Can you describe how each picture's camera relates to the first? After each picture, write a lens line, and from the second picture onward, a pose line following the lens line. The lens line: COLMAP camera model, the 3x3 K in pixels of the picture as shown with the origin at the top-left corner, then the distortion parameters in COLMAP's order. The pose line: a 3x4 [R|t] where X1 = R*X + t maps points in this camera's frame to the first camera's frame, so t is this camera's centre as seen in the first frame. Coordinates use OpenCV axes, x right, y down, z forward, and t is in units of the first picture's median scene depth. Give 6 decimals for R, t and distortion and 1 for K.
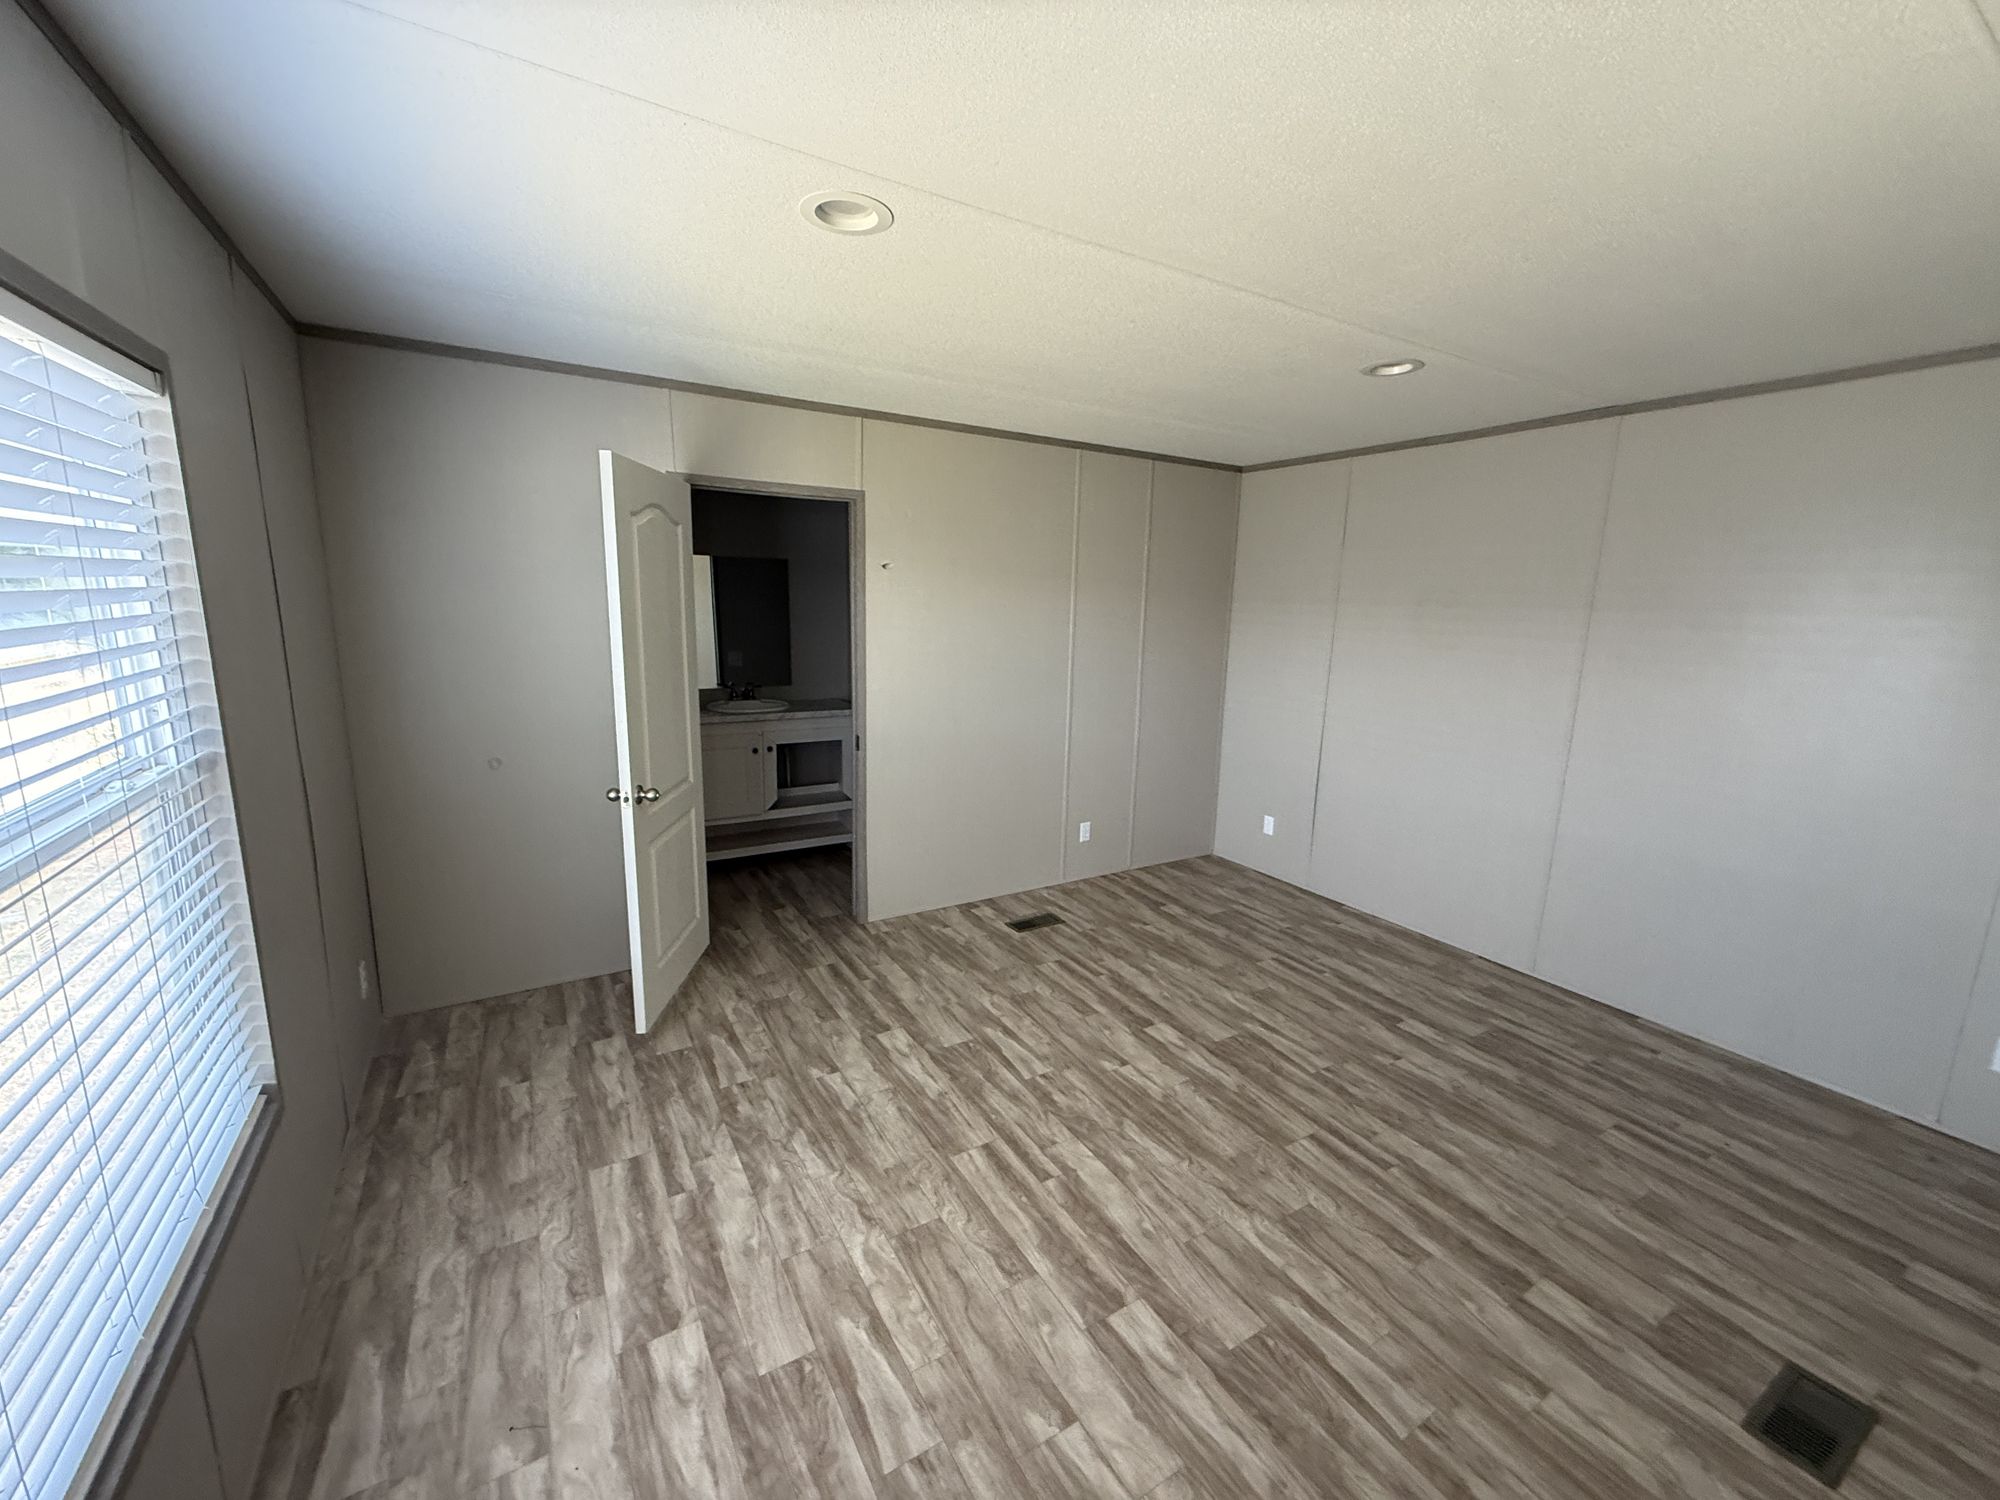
lens RADIAL K [[797.4, 0, 993.5], [0, 797.4, 737.5], [0, 0, 1]] dist [0.001536, -0.001316]
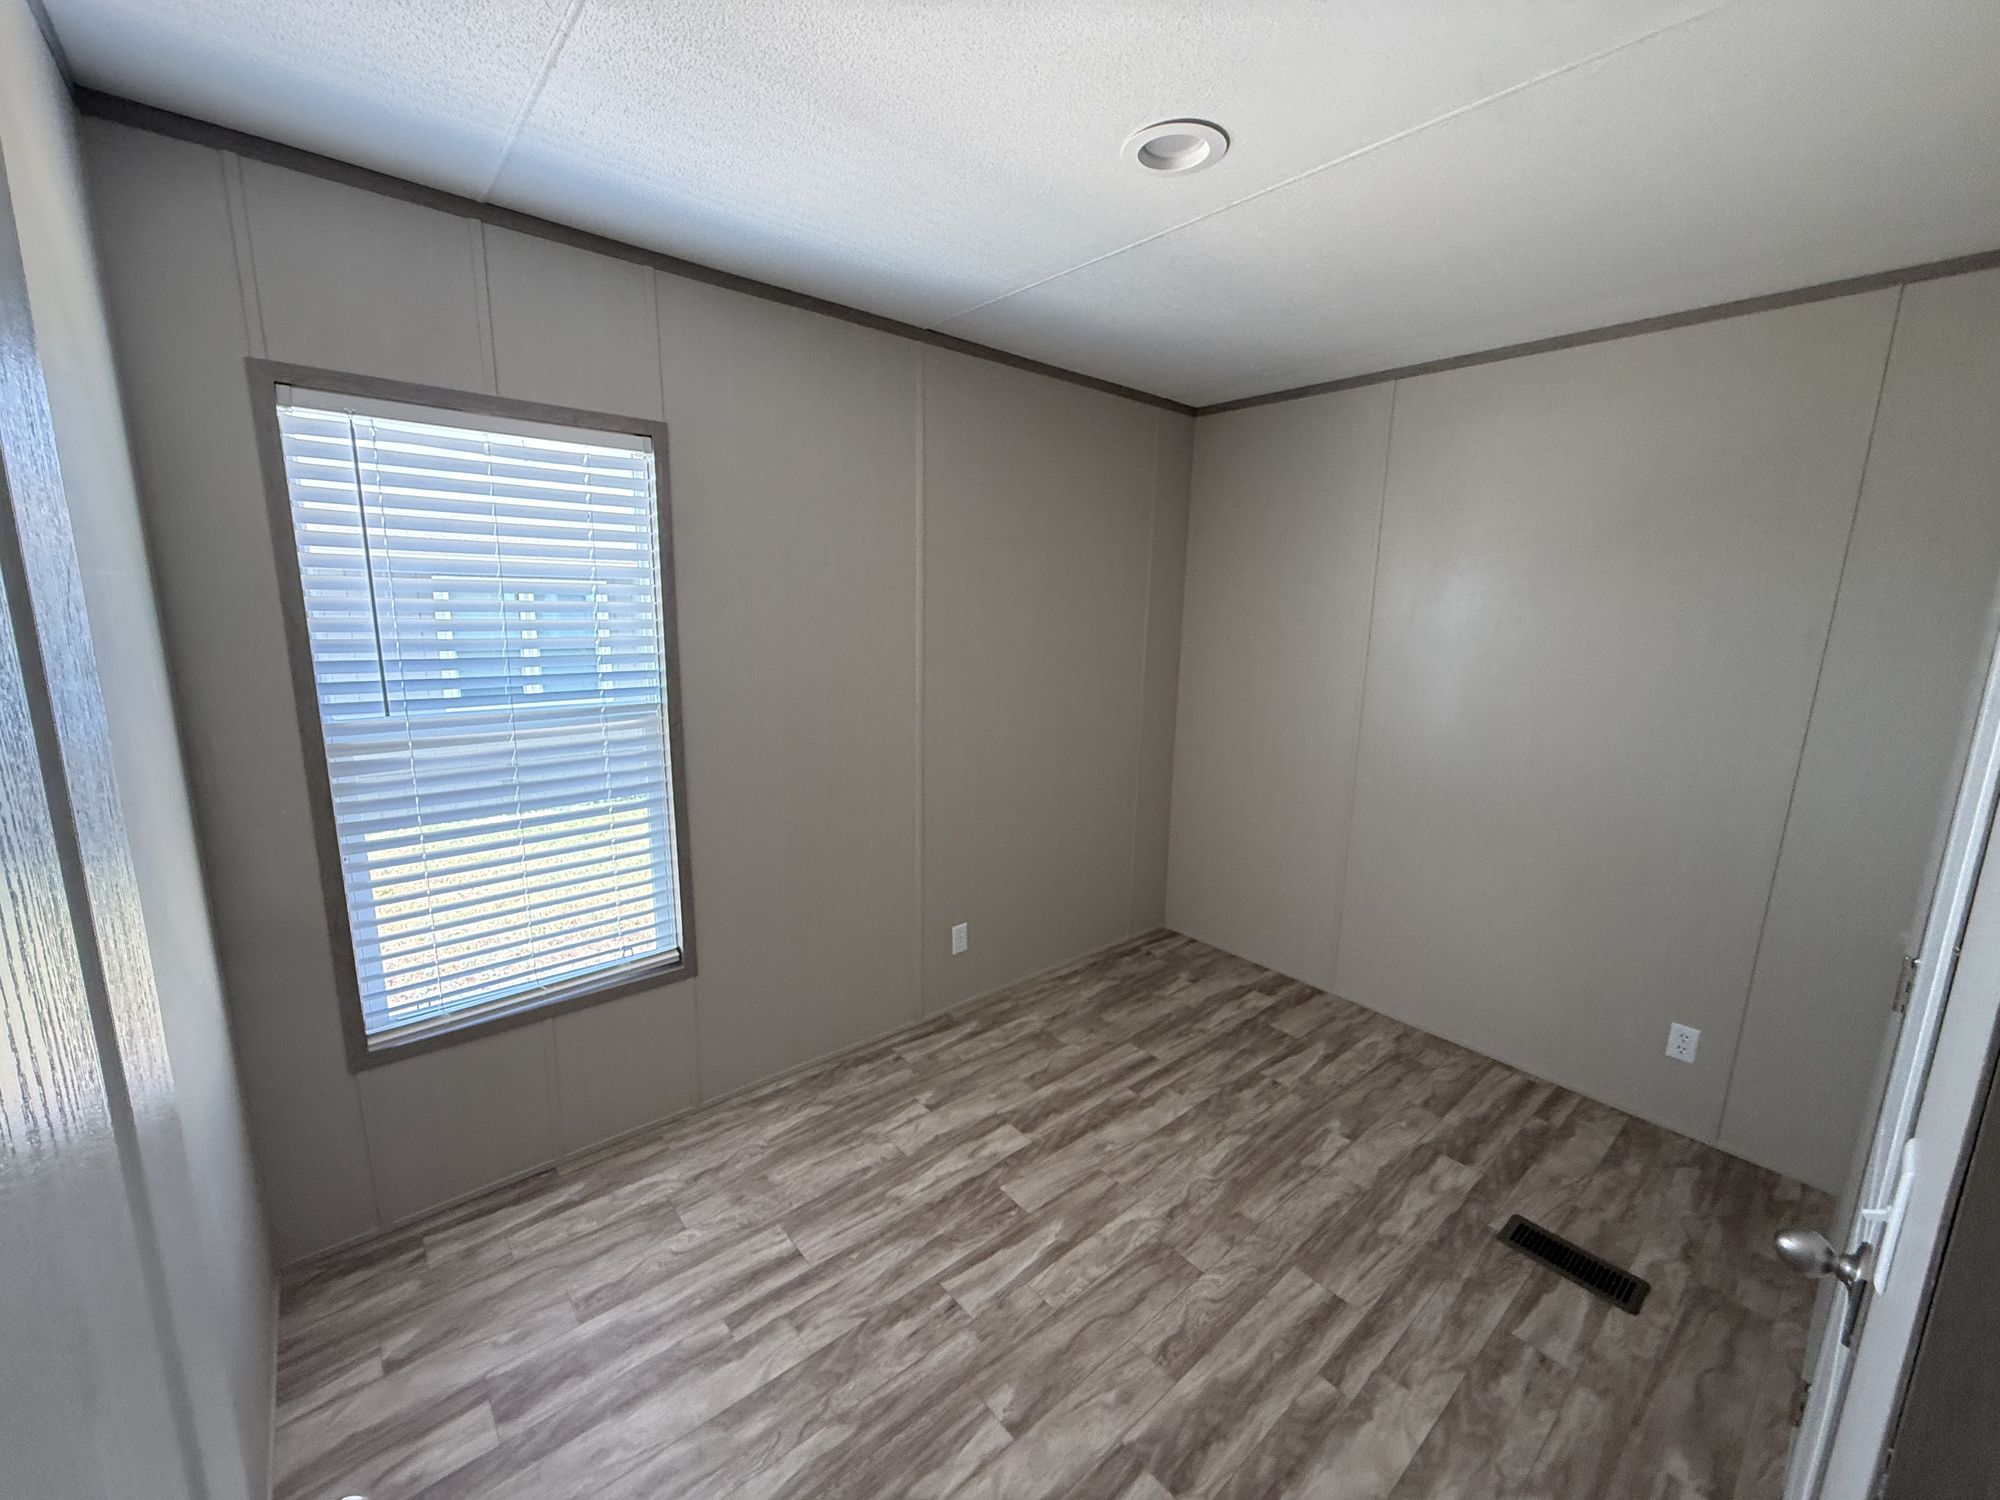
lens RADIAL K [[797.4, 0, 996.5], [0, 797.4, 738.2], [0, 0, 1]] dist [0.001536, -0.001316]
pose [[0.163529, 0.153087, -0.974588, 0.746150], [-0.191304, 0.974056, 0.120904, -0.062469], [0.967813, 0.166671, 0.188573, 0.539927]]
